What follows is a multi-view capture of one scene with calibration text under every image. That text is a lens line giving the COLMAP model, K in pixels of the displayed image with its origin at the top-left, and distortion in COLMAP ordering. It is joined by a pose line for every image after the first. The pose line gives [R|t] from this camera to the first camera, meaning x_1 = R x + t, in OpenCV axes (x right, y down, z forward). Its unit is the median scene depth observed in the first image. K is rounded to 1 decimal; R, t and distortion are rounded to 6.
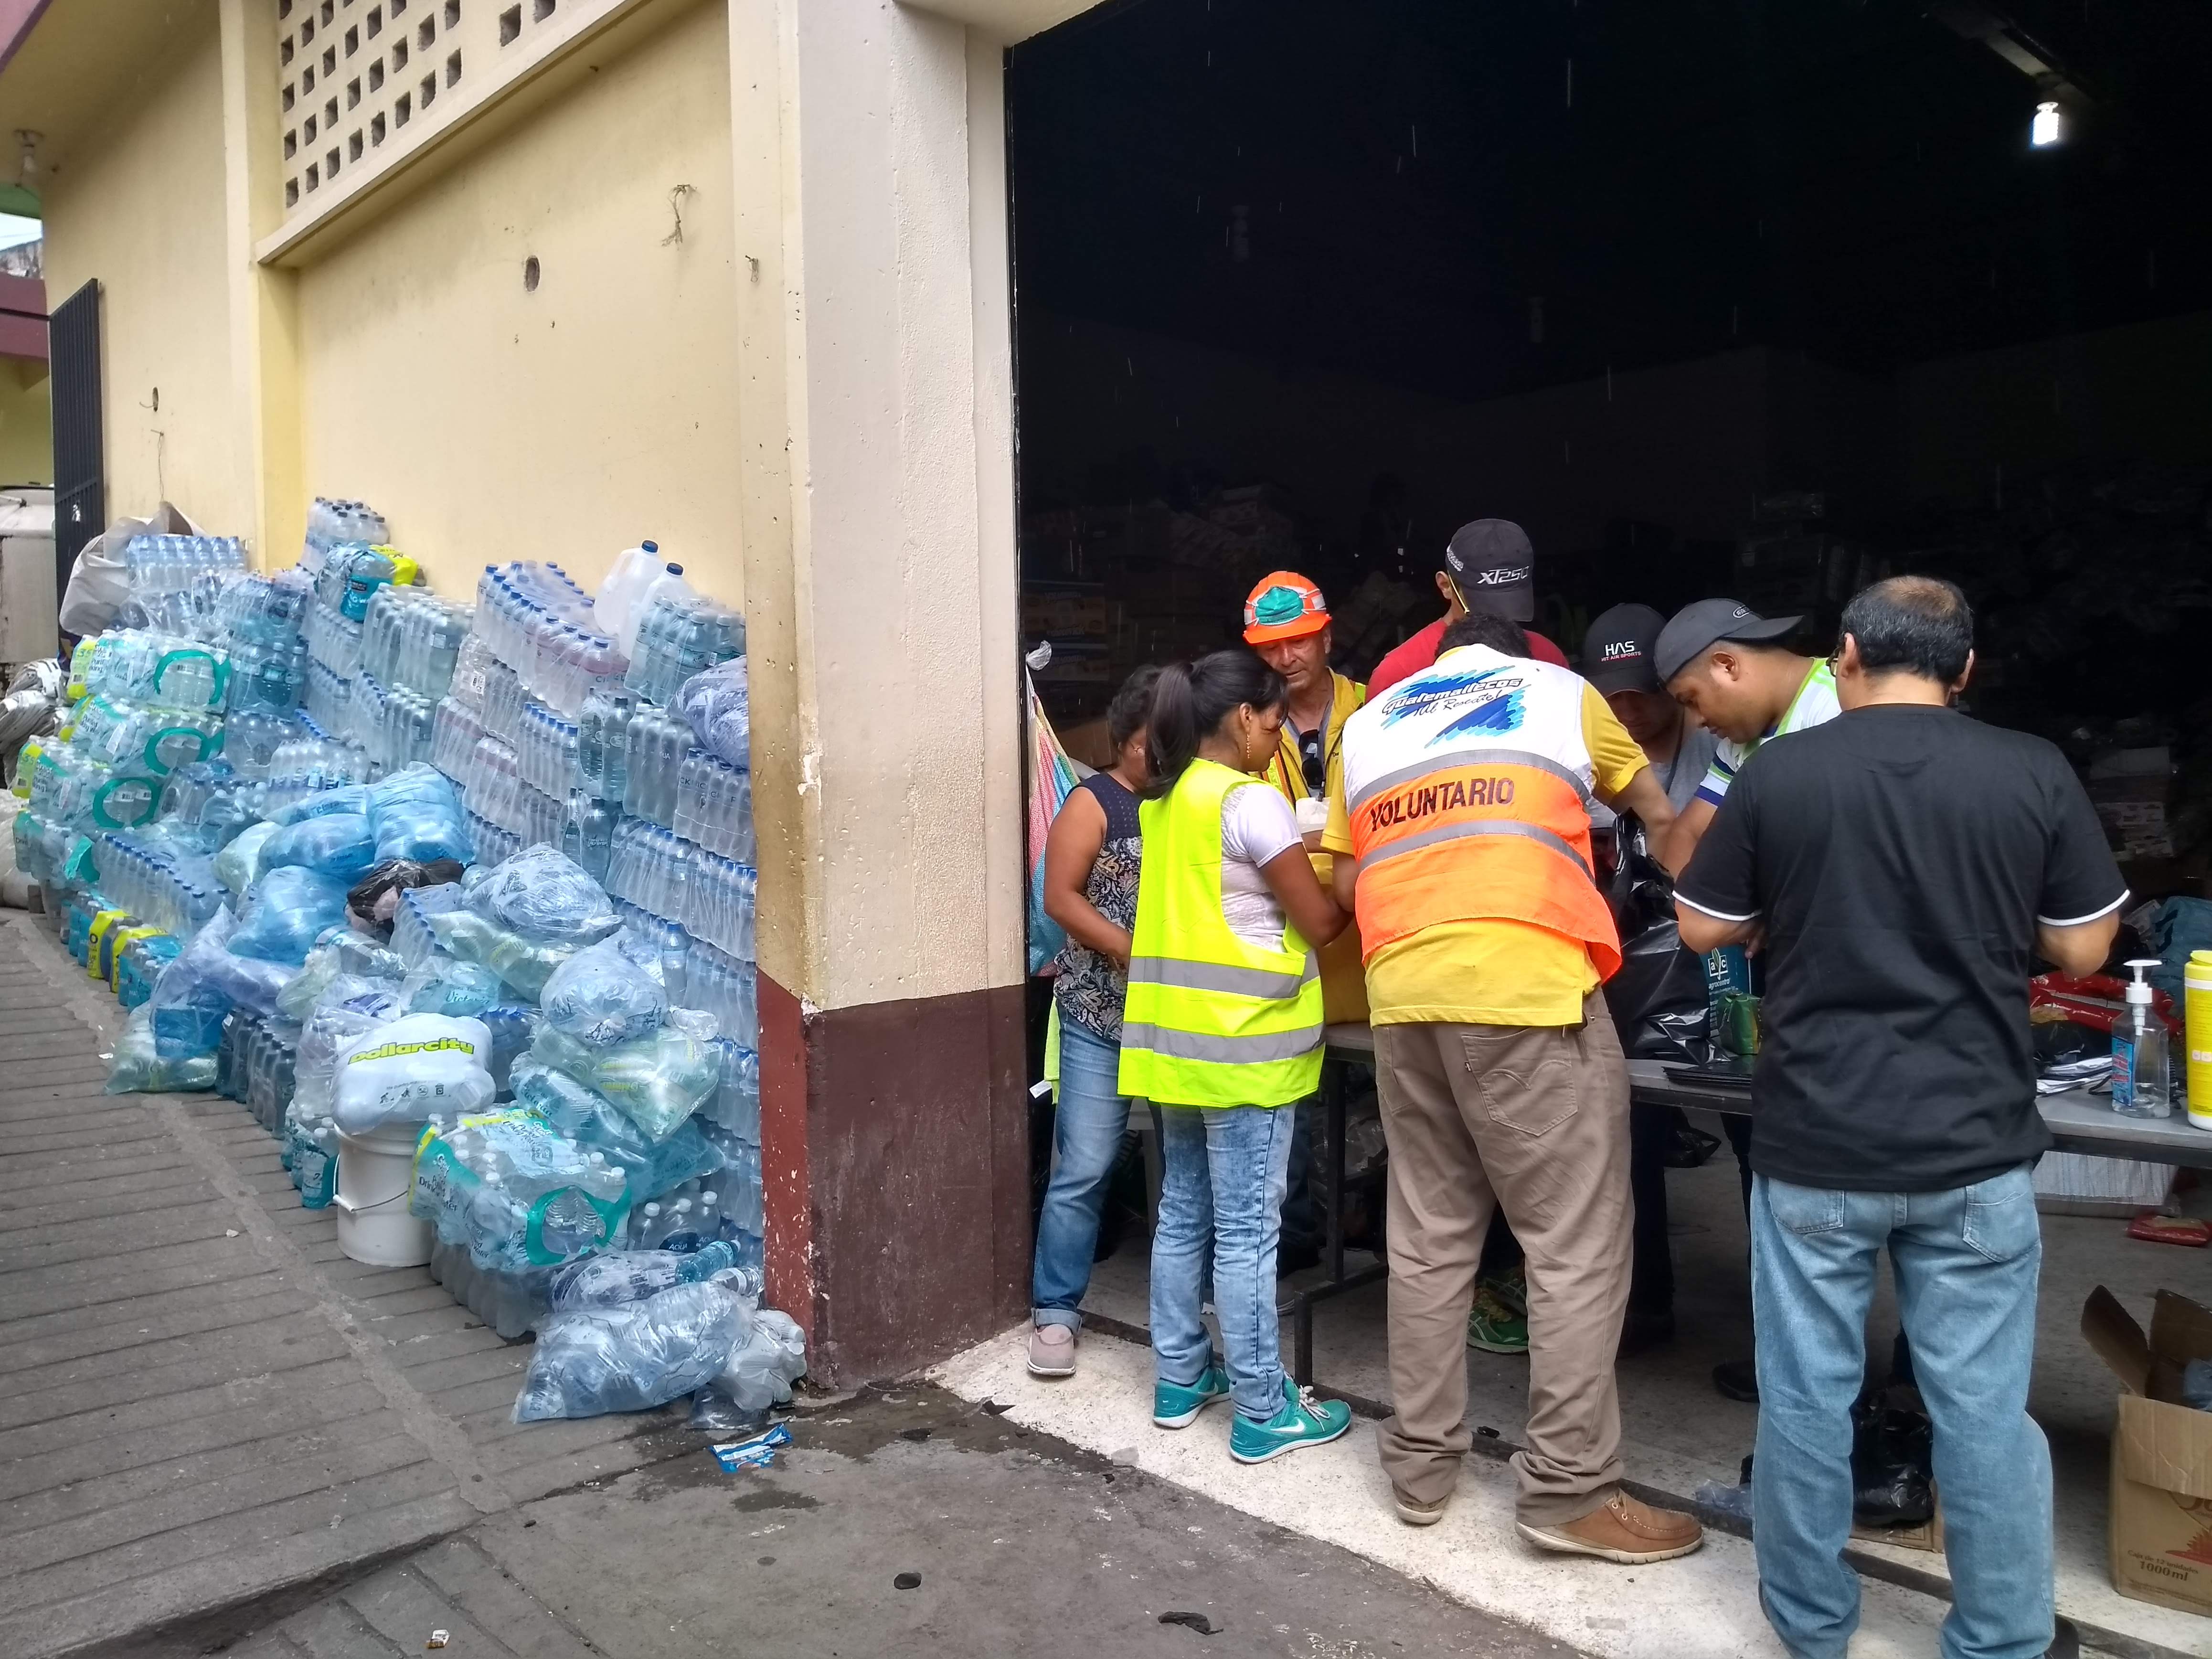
lens RADIAL K [[1718.3, 0, 1151.3], [0, 1718.3, 850.5], [0, 0, 1]] dist [0.040626, -0.064822]
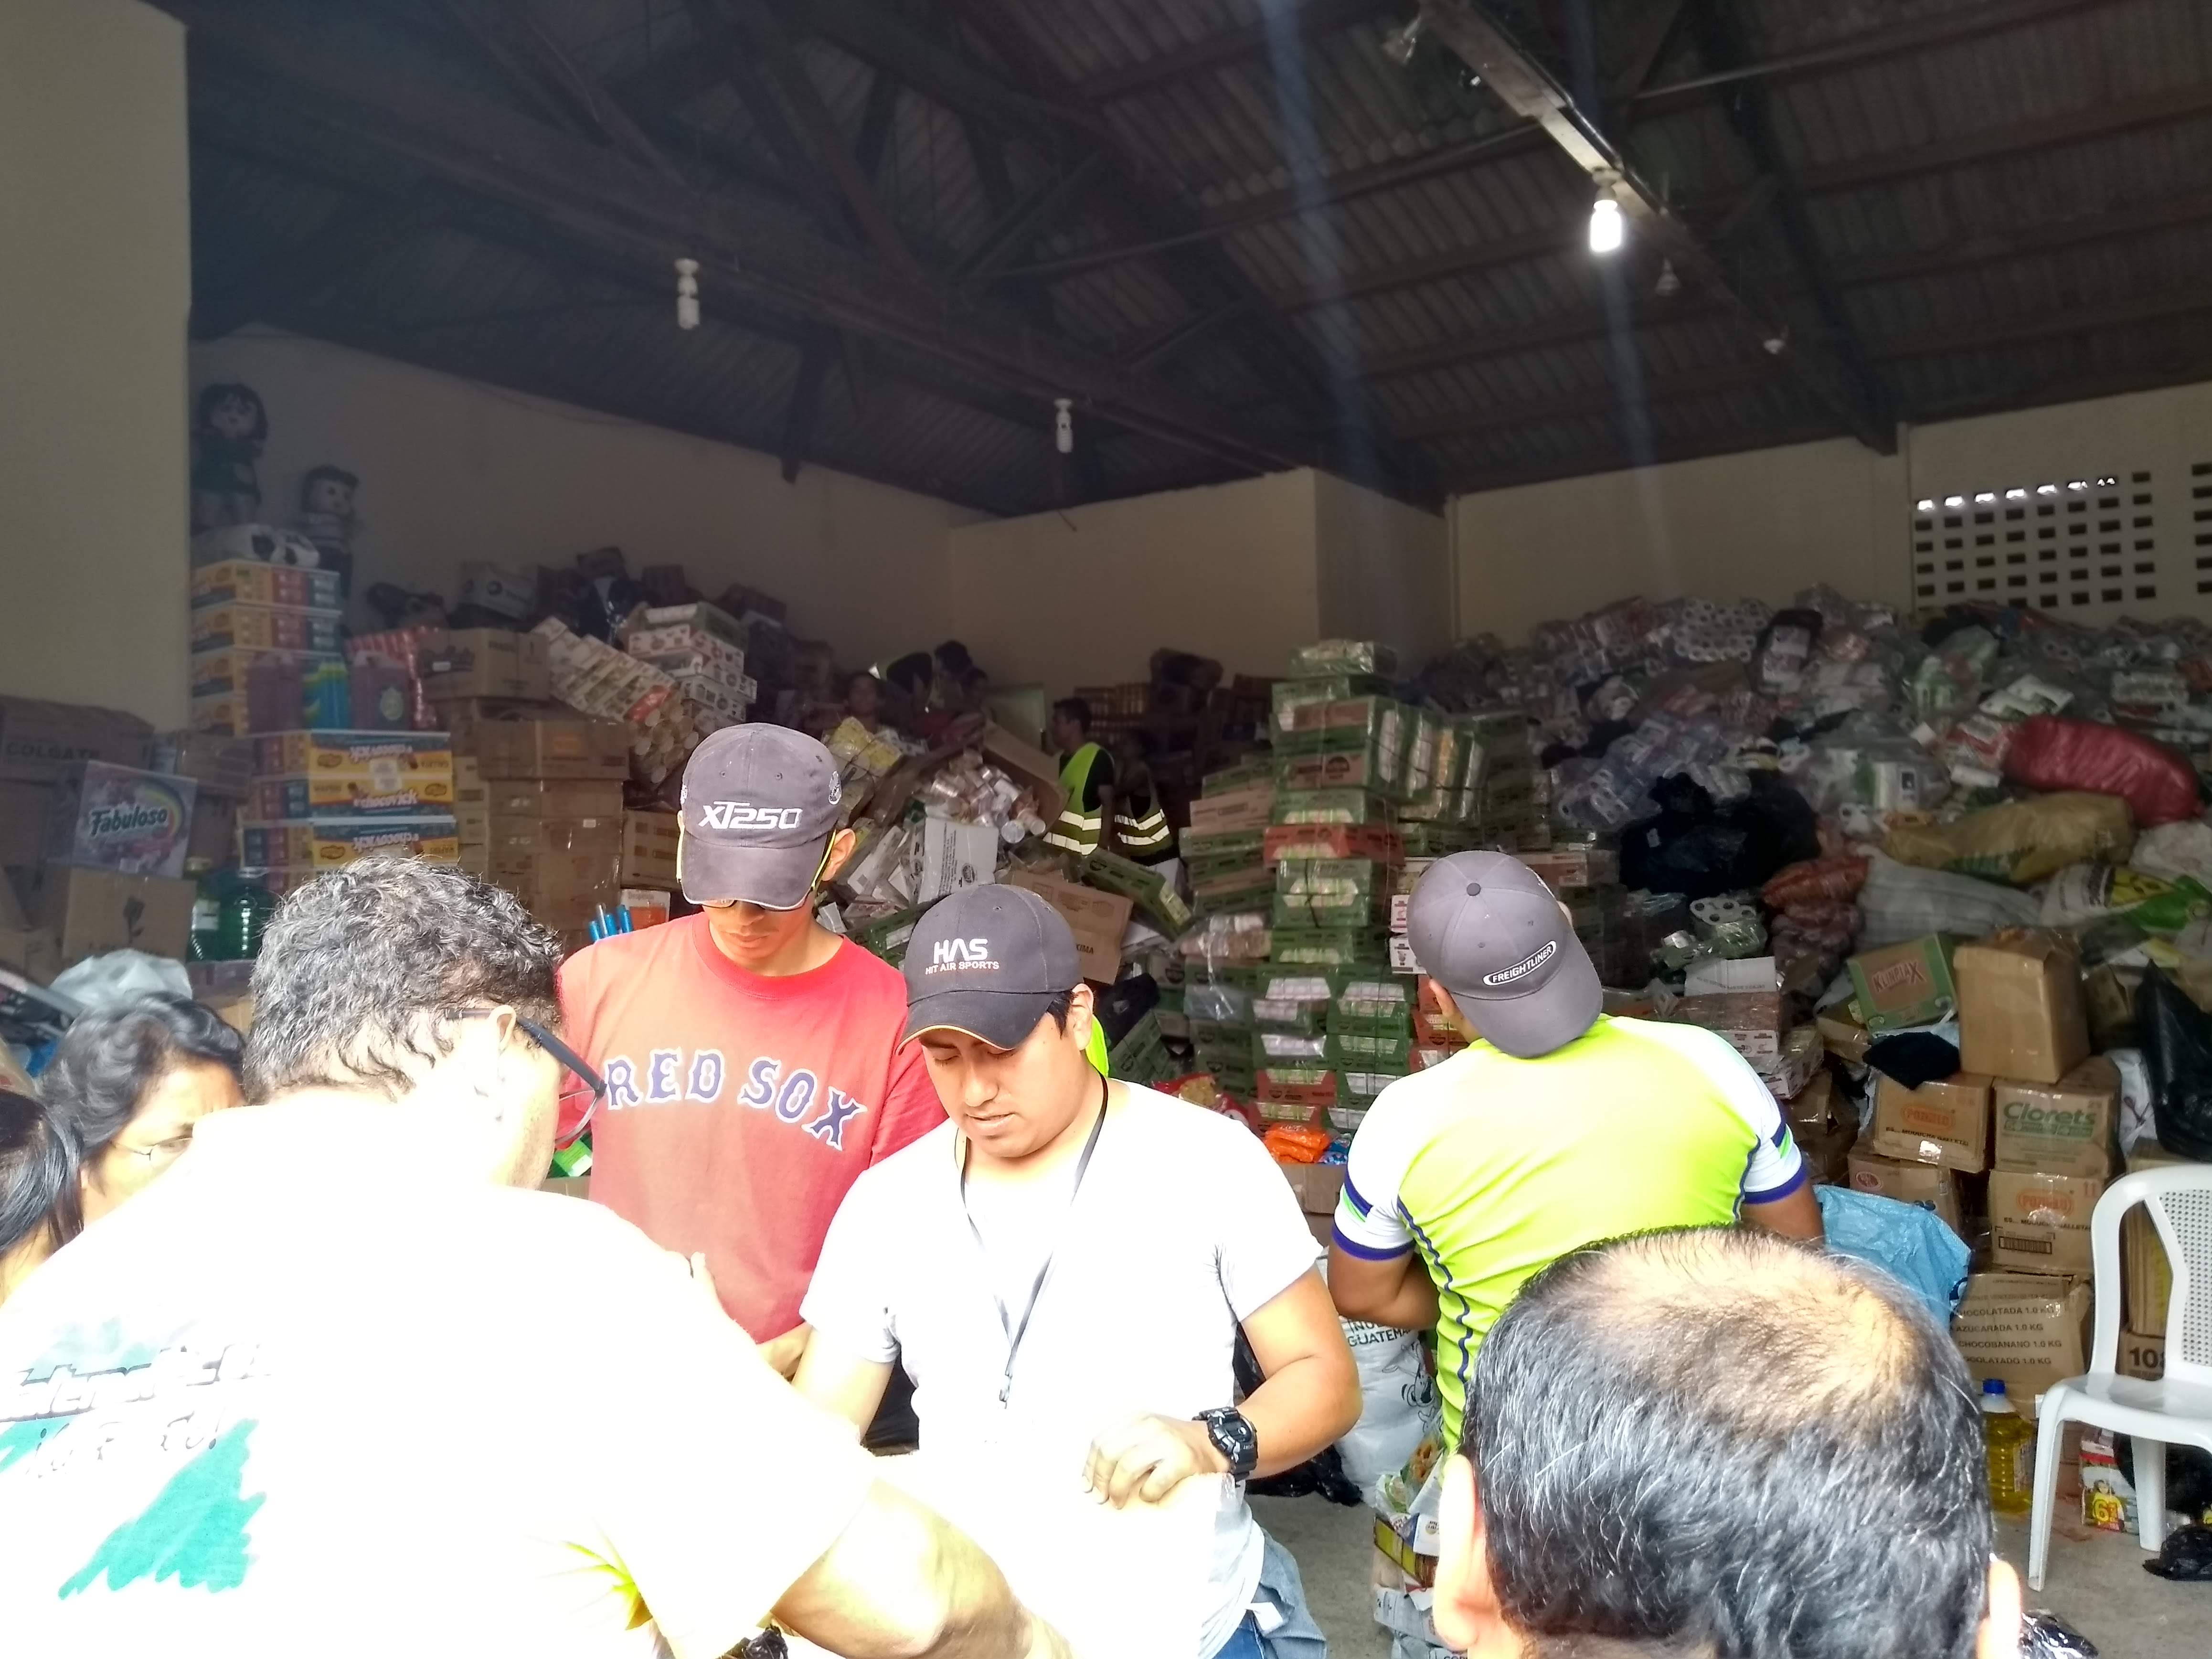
lens RADIAL K [[1718.3, 0, 1151.3], [0, 1718.3, 850.5], [0, 0, 1]] dist [0.040626, -0.064822]
pose [[0.972716, -0.002406, 0.231985, 0.090516], [0.016350, 0.998171, -0.058205, -0.057669], [-0.231421, 0.060410, 0.970976, 0.222517]]
